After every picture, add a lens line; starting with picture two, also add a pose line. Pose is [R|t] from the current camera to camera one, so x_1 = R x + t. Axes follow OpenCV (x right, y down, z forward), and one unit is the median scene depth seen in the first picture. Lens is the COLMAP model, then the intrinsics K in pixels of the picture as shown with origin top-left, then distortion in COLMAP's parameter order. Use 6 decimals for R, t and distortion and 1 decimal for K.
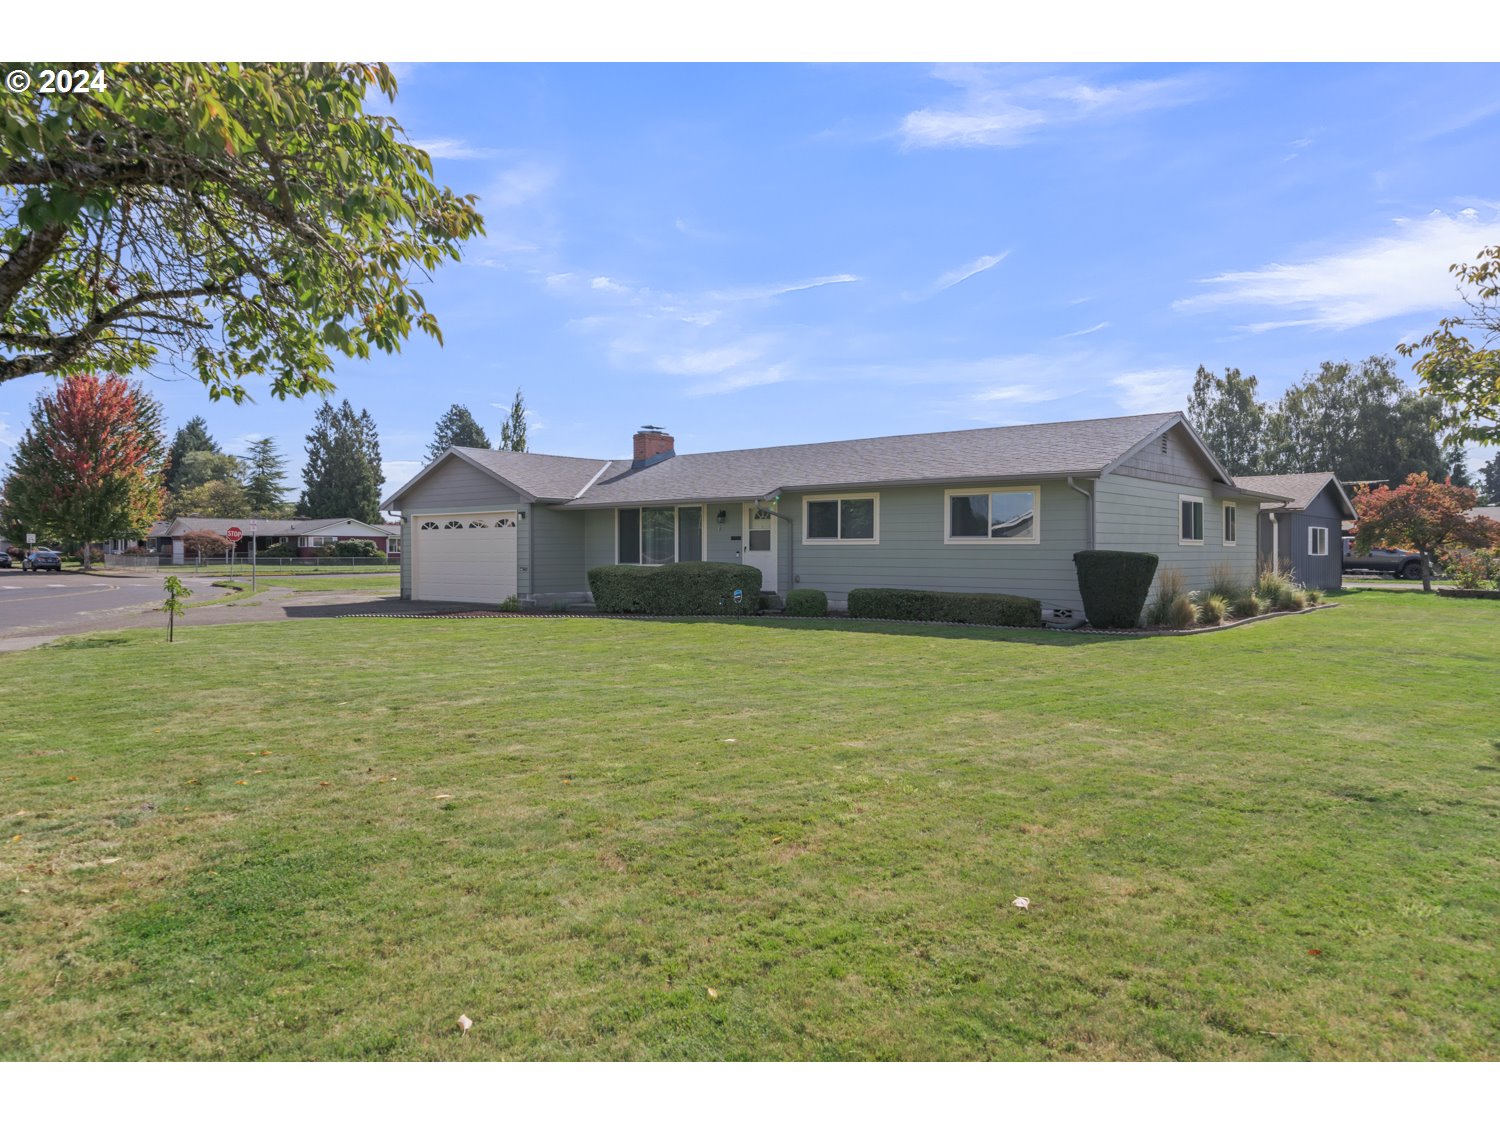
lens RADIAL K [[815.0, 0, 746.1], [0, 815.0, 551.6], [0, 0, 1]] dist [0.000107, -0.000942]
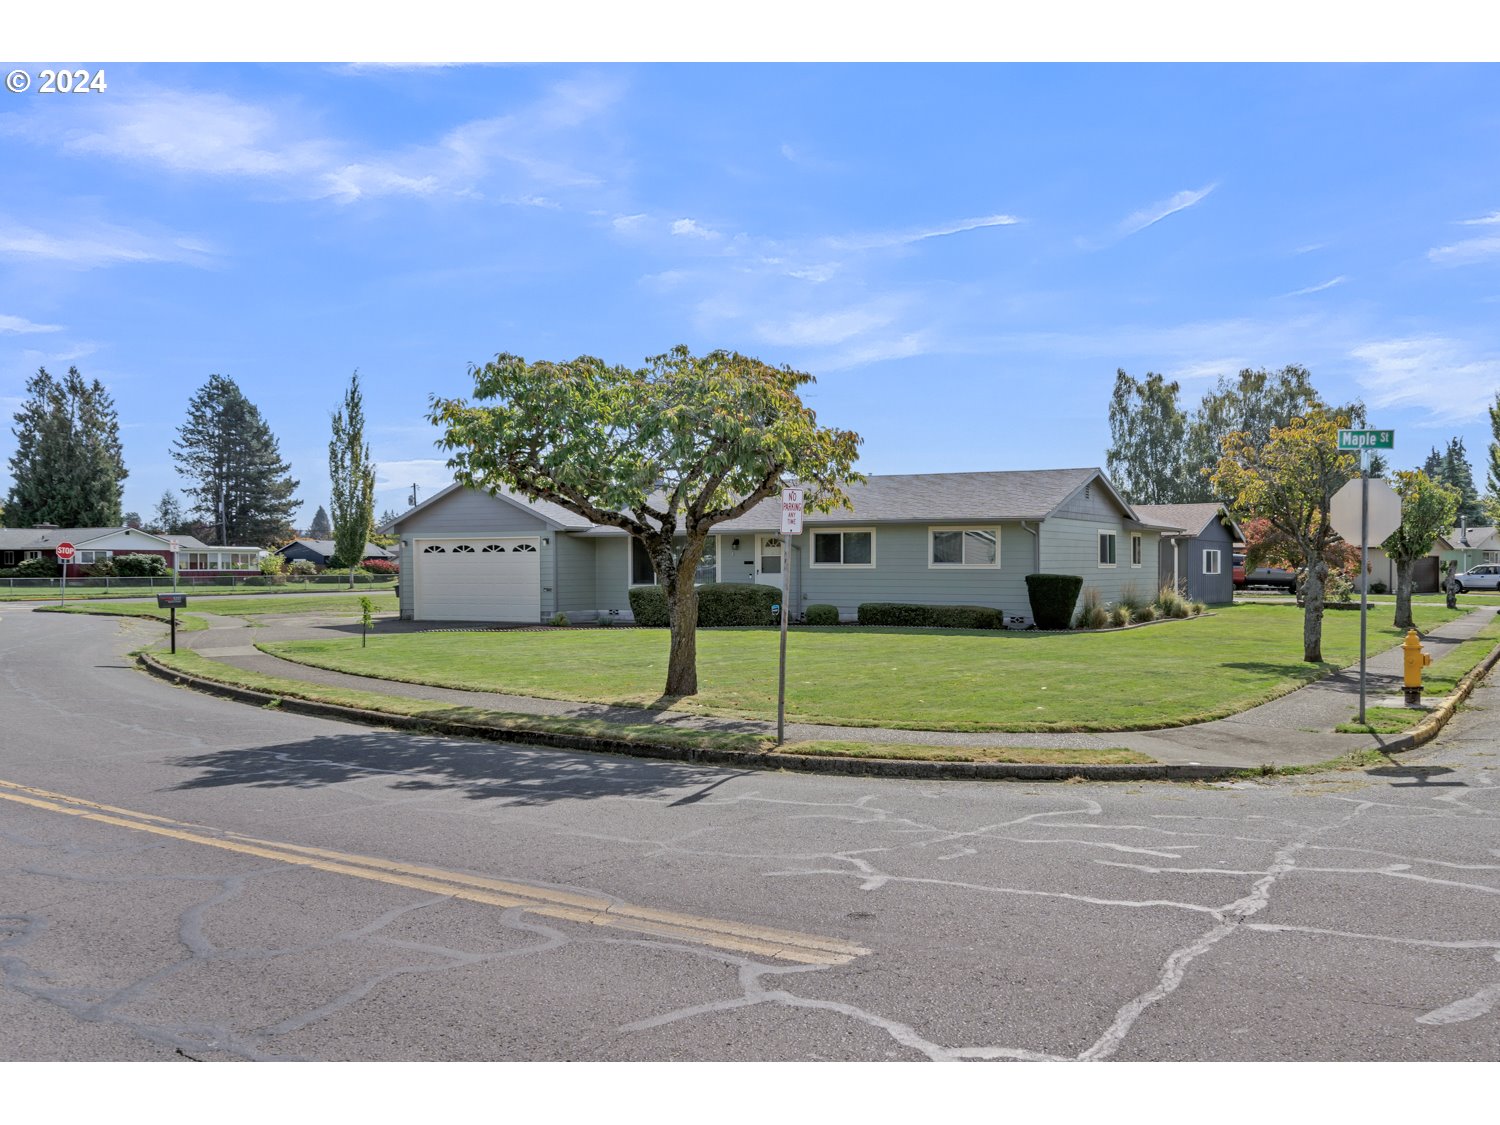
lens RADIAL K [[1031.0, 0, 750.0], [0, 1031.0, 562.5], [0, 0, 1]] dist [0.001807, 0.000724]
pose [[0.987725, -0.001516, 0.156193, -0.192210], [0.002046, 0.999993, -0.003234, -0.009214], [-0.156187, 0.003514, 0.987721, -0.377780]]
